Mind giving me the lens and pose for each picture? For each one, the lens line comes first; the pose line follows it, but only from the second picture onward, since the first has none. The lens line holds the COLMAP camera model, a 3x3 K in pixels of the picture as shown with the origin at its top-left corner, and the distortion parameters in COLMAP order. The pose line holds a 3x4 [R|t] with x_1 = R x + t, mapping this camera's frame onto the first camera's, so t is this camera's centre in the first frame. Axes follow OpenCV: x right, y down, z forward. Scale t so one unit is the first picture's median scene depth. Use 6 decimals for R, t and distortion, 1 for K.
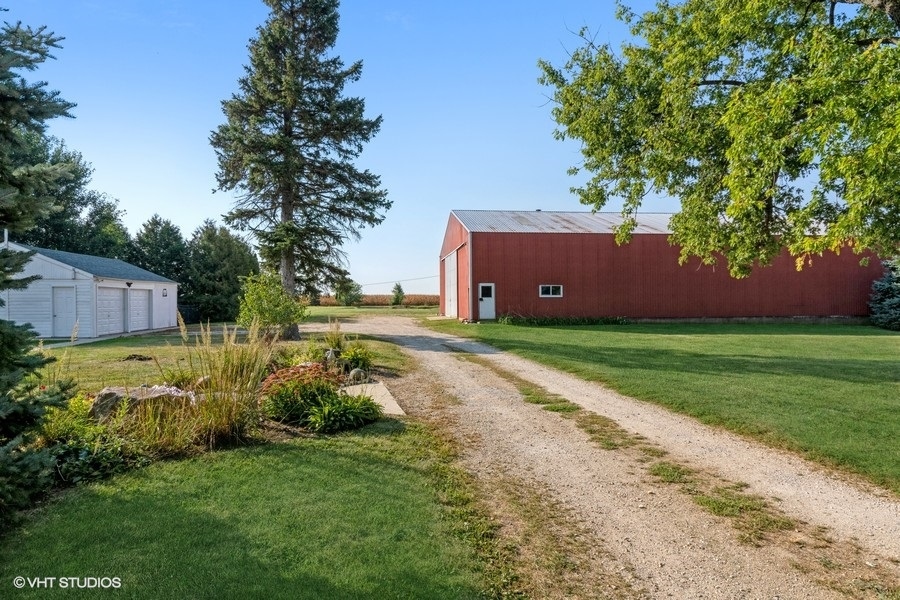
lens RADIAL K [[512.0, 0, 448.9], [0, 512.0, 297.3], [0, 0, 1]] dist [0.007489, -0.001755]
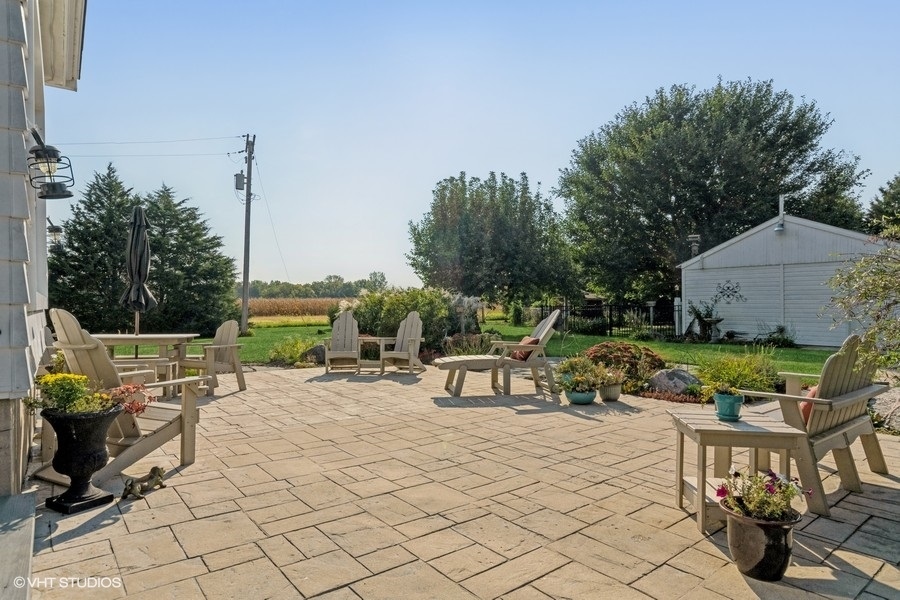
lens RADIAL K [[512.0, 0, 450.9], [0, 512.0, 302.8], [0, 0, 1]] dist [0.007489, -0.001755]
pose [[0.459123, 0.008103, -0.888336, -0.356119], [0.009469, 0.999857, 0.014014, 0.004753], [0.888322, -0.014846, 0.458980, 0.192387]]
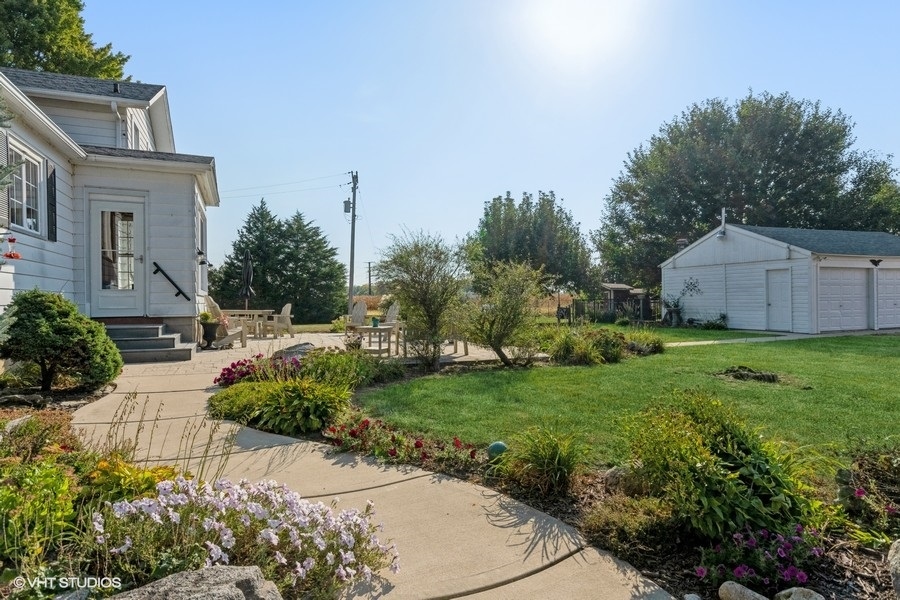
lens RADIAL K [[512.0, 0, 450.5], [0, 512.0, 295.1], [0, 0, 1]] dist [0.007489, -0.001755]
pose [[0.212313, -0.001230, -0.977201, -0.052608], [0.015196, 0.999882, 0.002043, 0.009660], [0.977084, -0.015283, 0.212307, 0.273334]]
